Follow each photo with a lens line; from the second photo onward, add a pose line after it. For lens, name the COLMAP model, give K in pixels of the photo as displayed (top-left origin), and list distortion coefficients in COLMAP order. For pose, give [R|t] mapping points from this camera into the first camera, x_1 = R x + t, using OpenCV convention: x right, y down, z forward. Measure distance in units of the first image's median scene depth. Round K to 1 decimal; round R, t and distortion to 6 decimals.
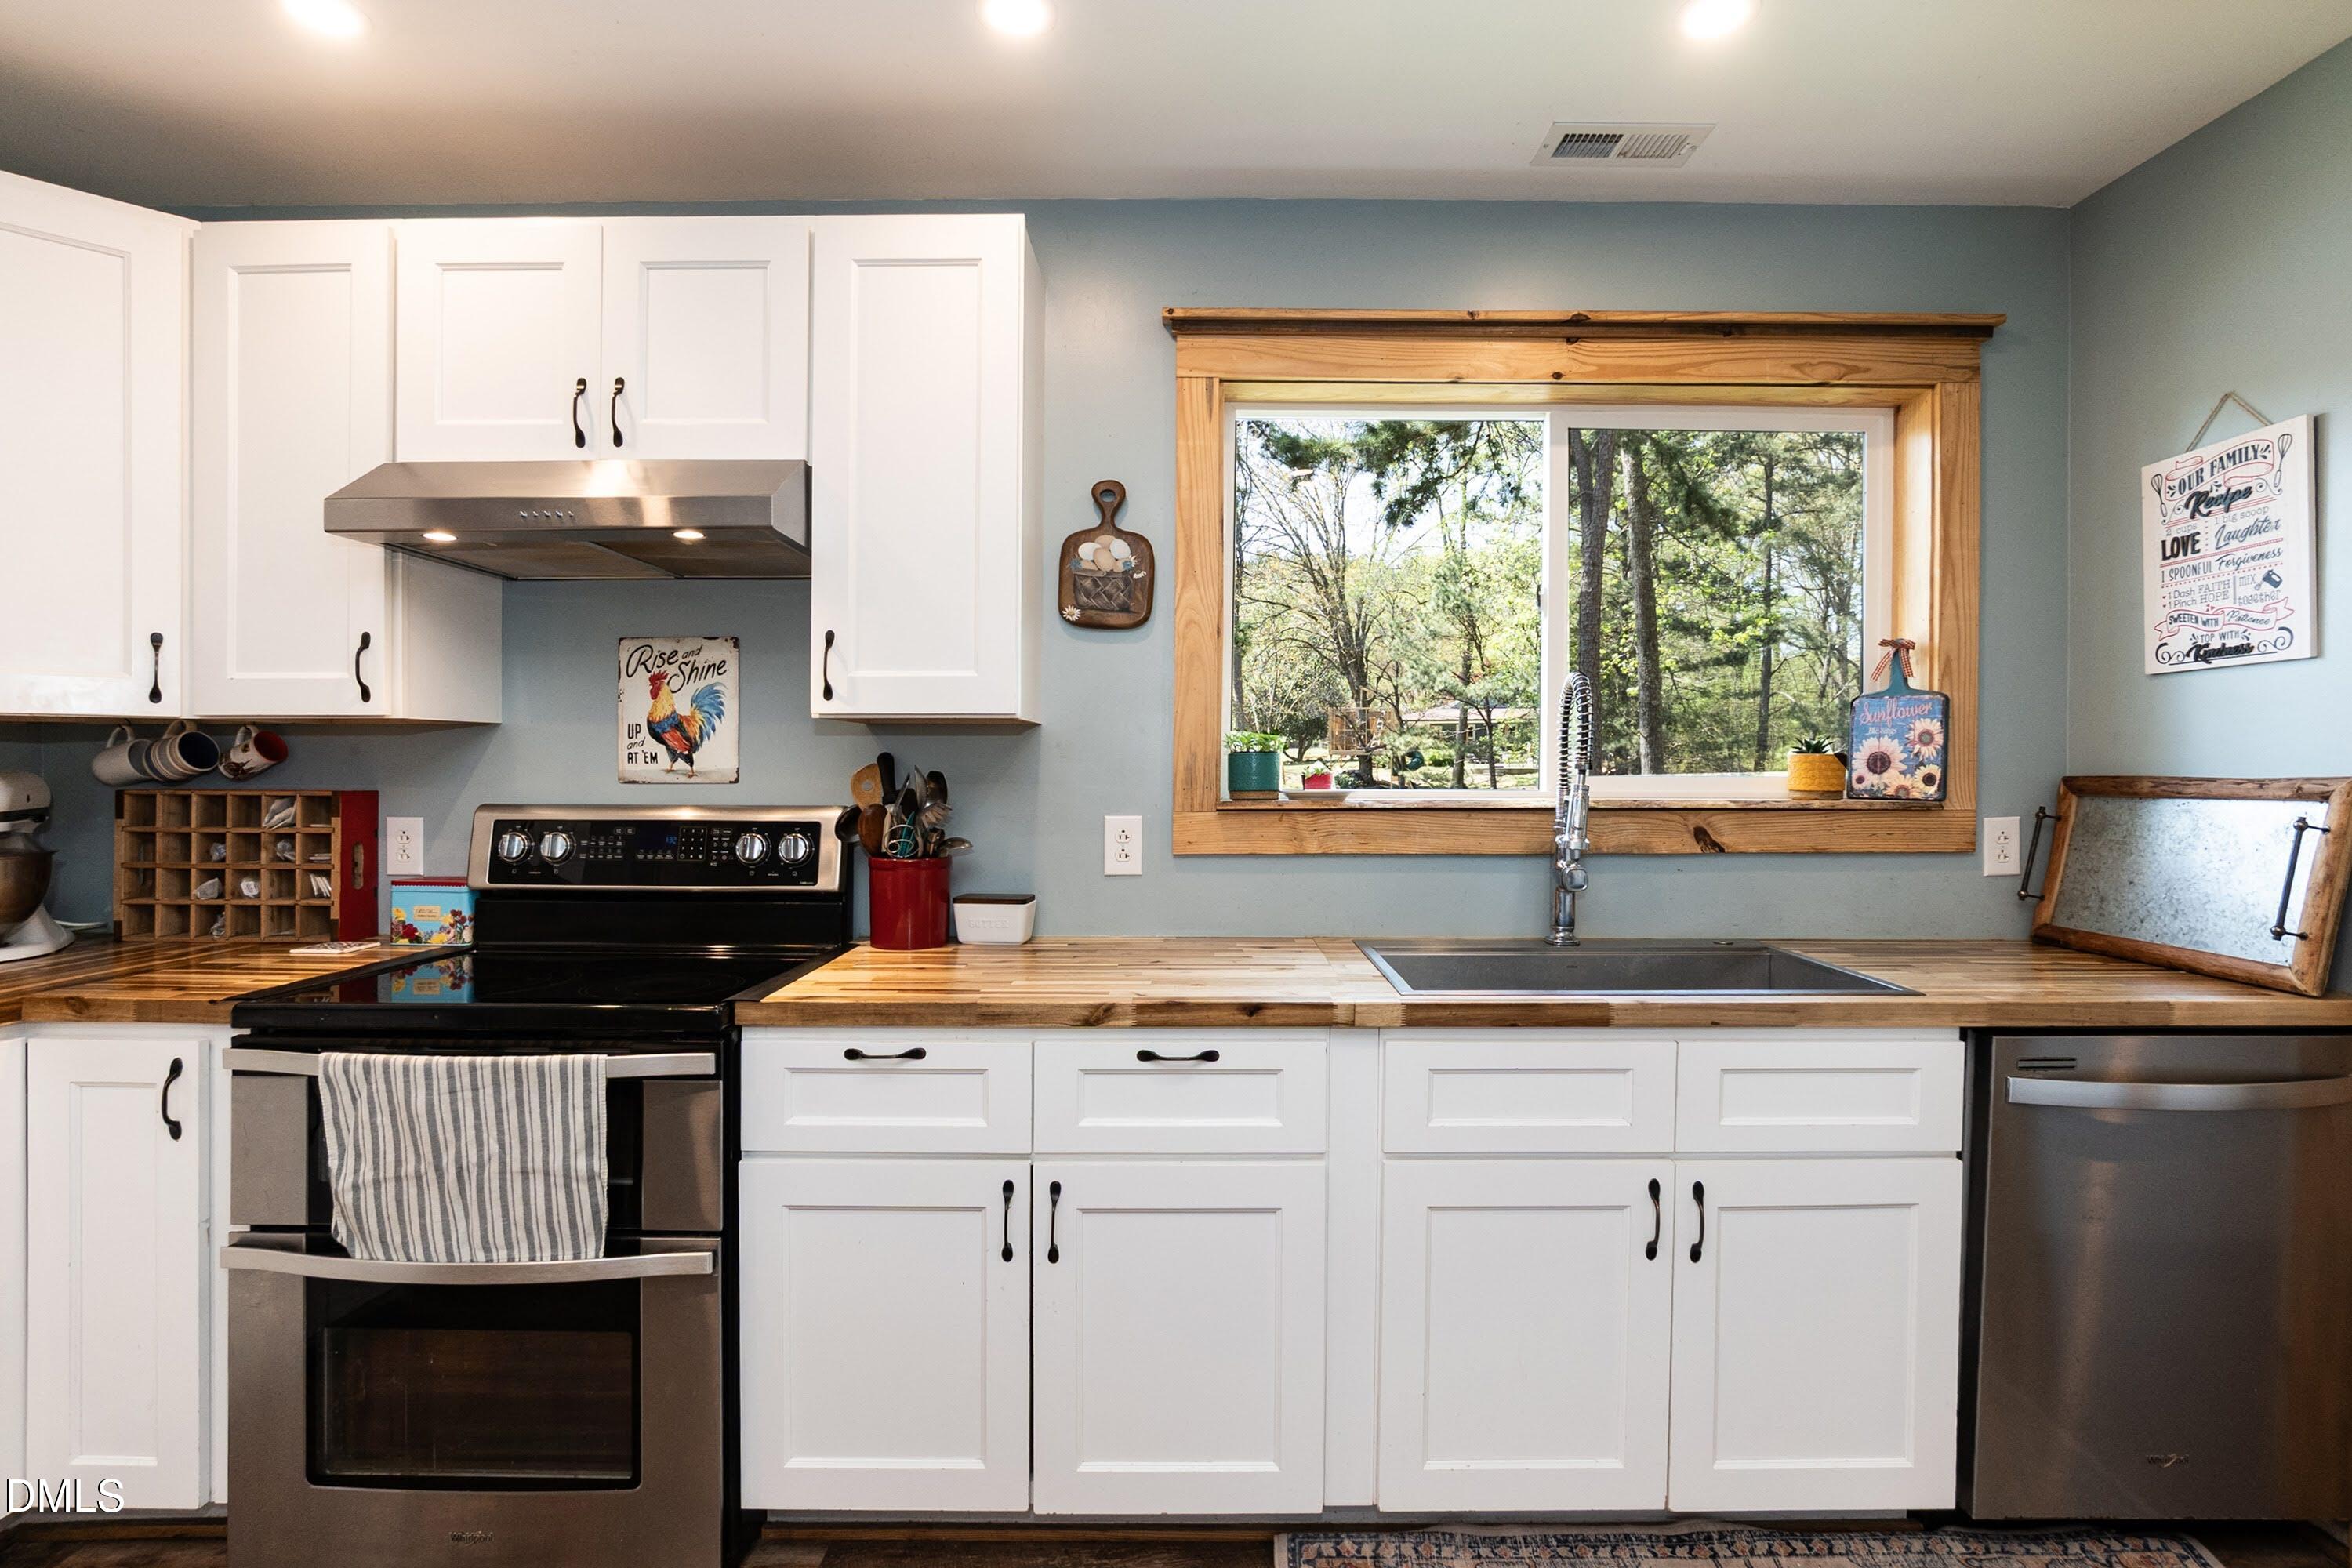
lens RADIAL K [[1108.6, 0, 1176.0], [0, 1108.6, 784.0], [0, 0, 1]] dist [-0.044092, 0.020991]
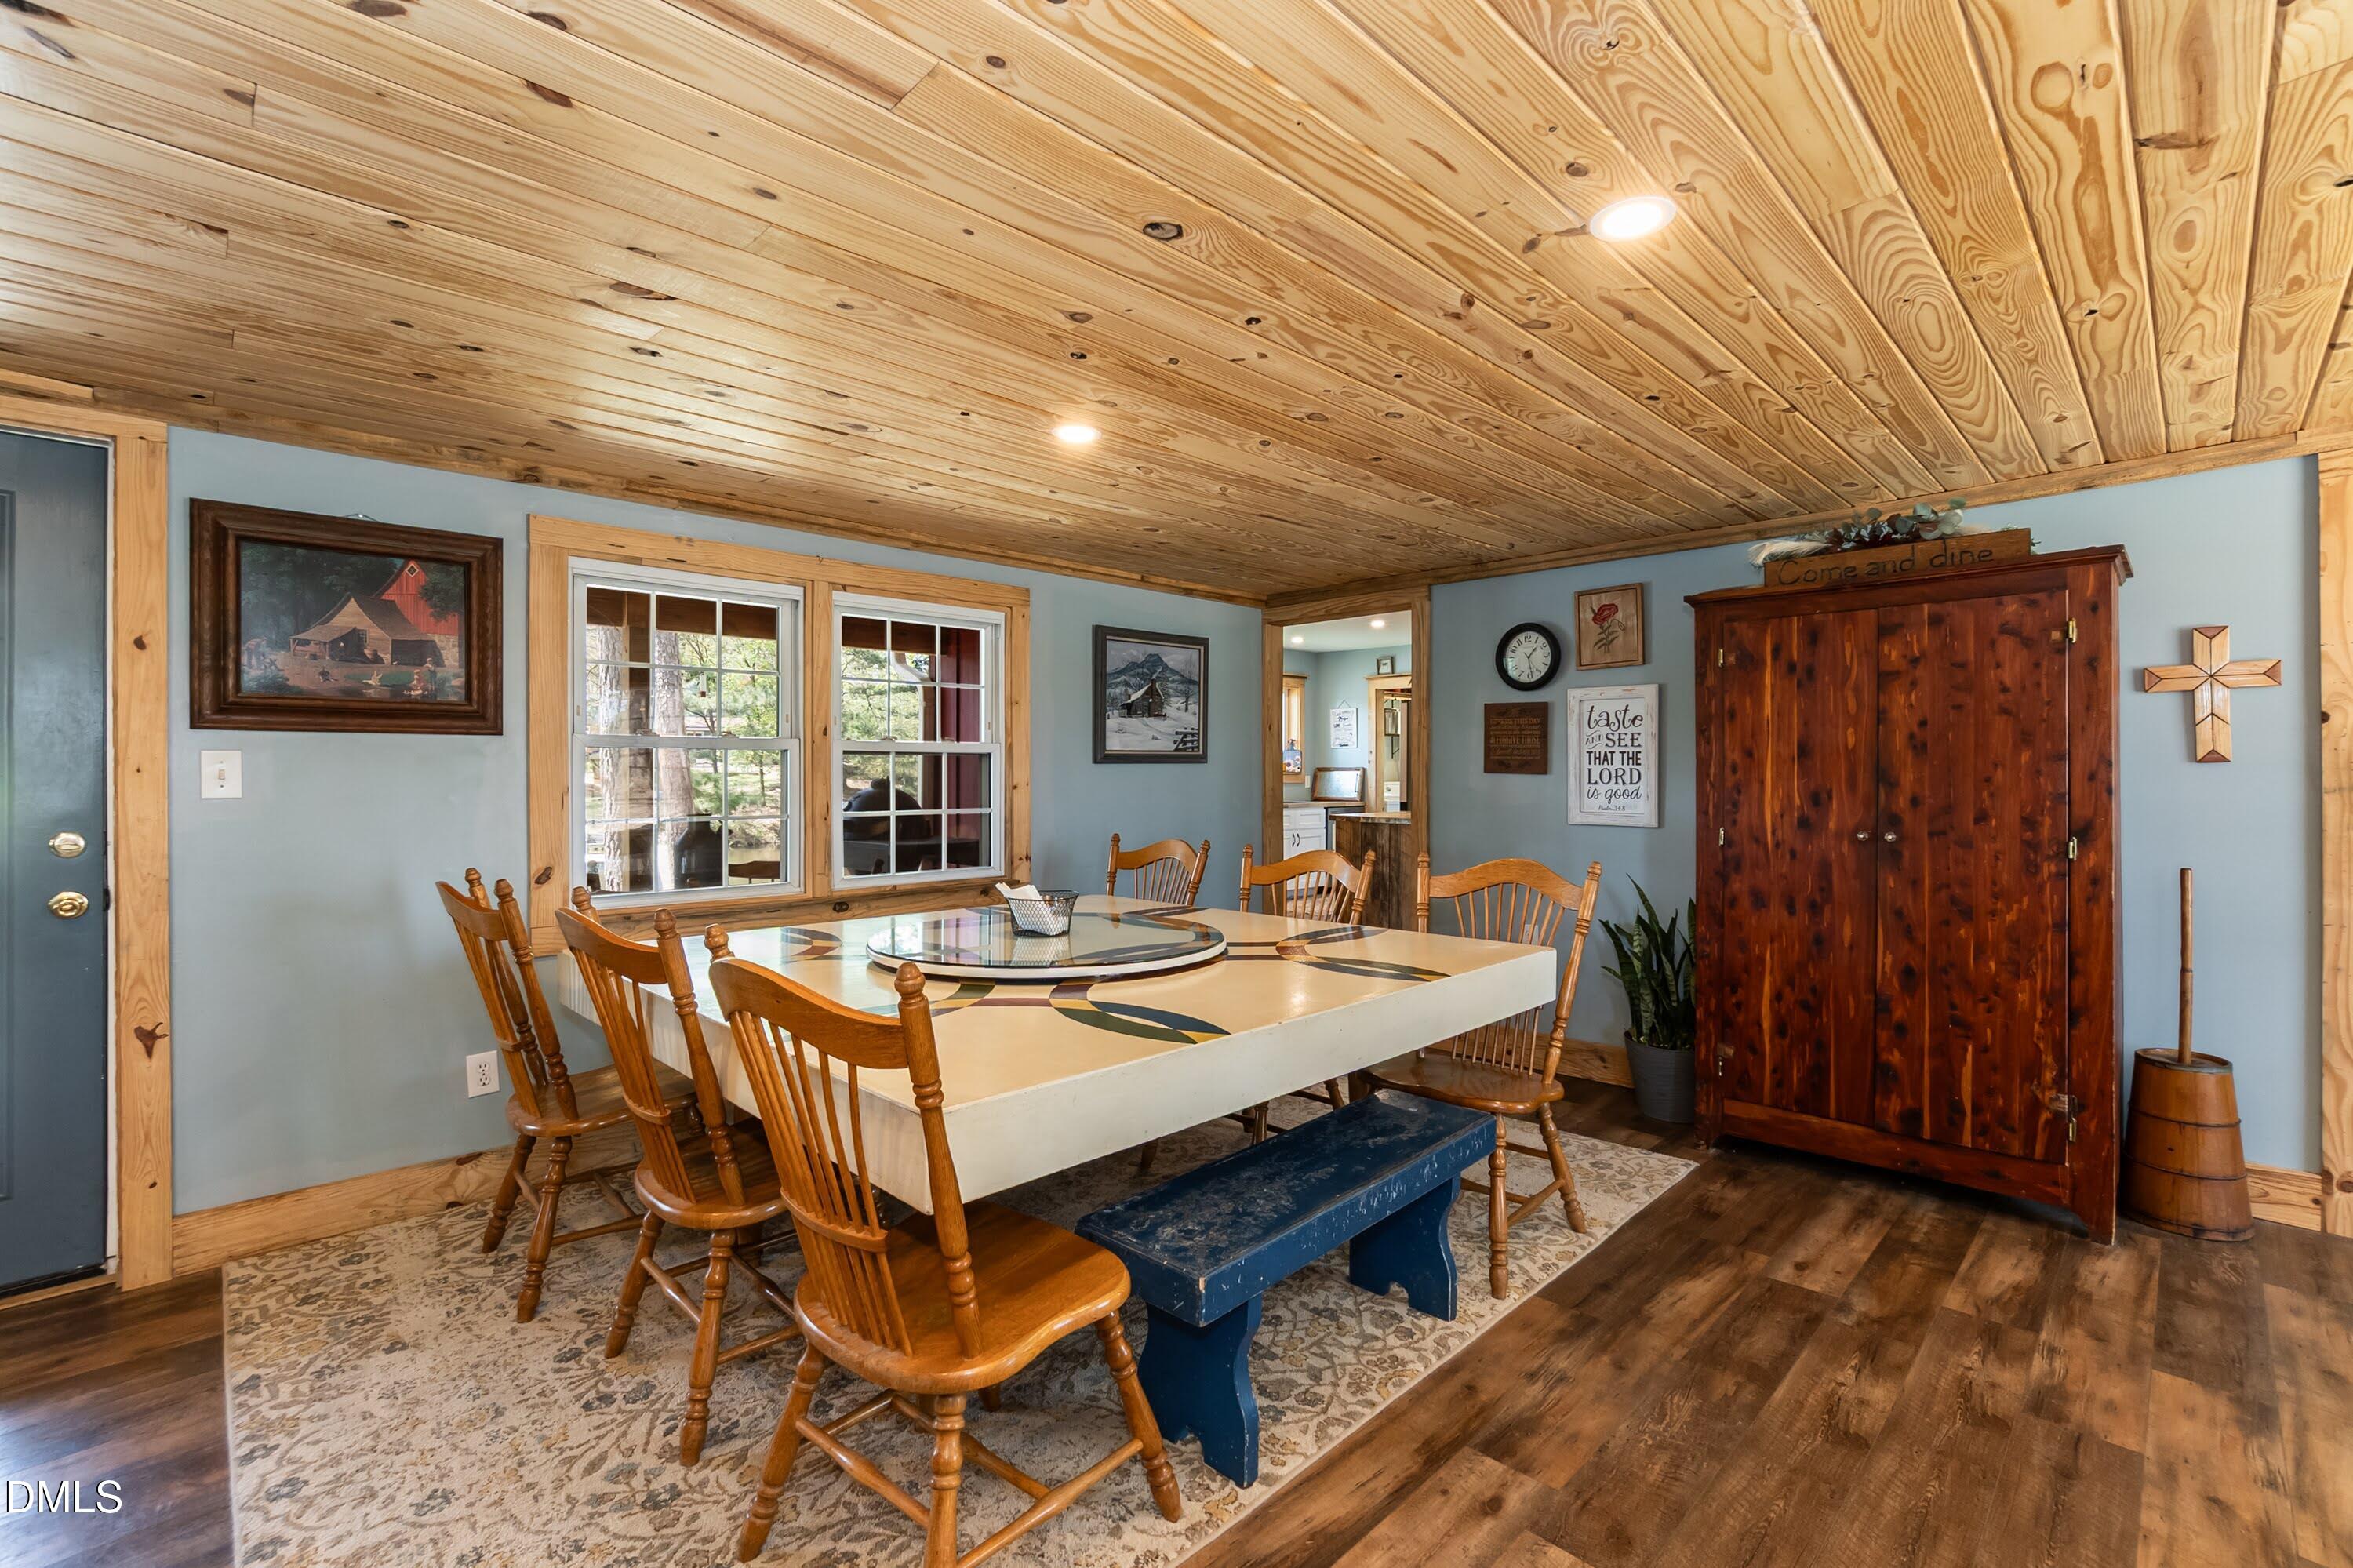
lens RADIAL K [[1009.4, 0, 1162.7], [0, 1009.4, 777.1], [0, 0, 1]] dist [-0.030843, 0.009697]
pose [[0.723357, 0.001033, 0.690474, -2.852638], [0.006478, 0.999945, -0.008283, 0.069730], [-0.690444, 0.010464, 0.723310, -1.833332]]
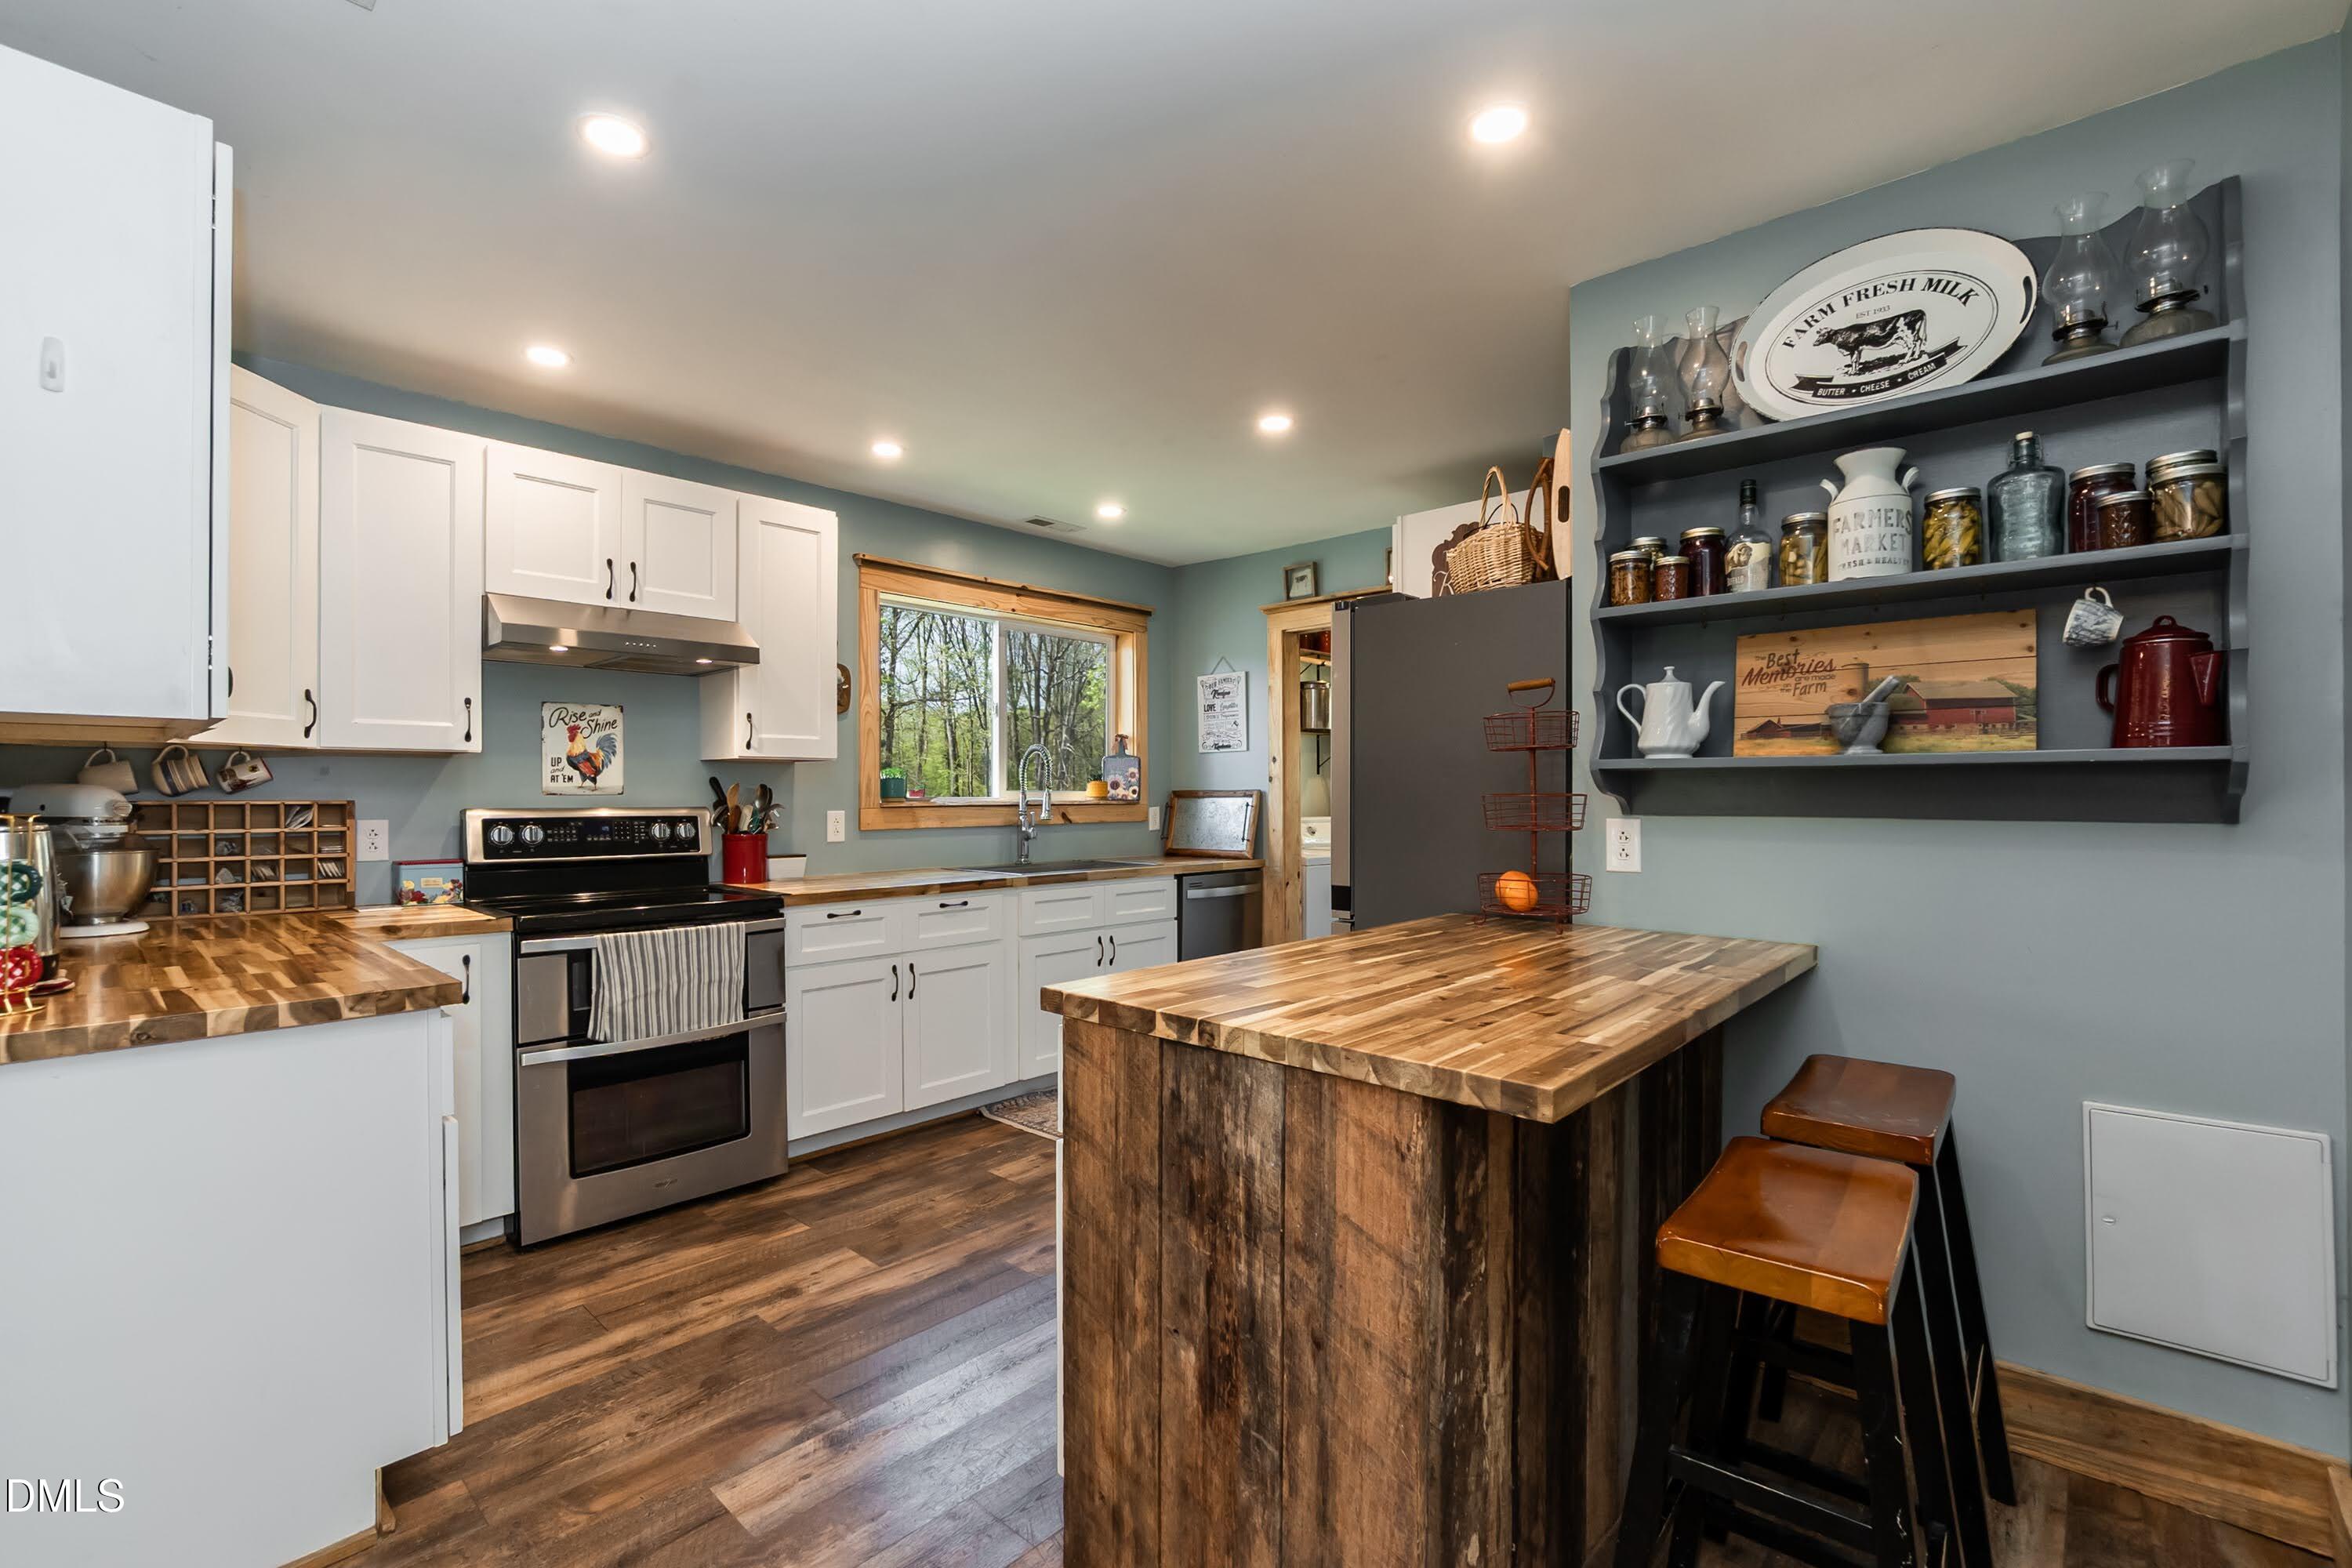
lens RADIAL K [[1058.8, 0, 1100.4], [0, 1058.8, 802.8], [0, 0, 1]] dist [-0.024060, 0.000495]
pose [[0.713926, -0.007302, 0.700183, -1.043605], [0.012588, 0.999918, -0.002407, 0.025466], [-0.700108, 0.010533, 0.713959, -0.658478]]
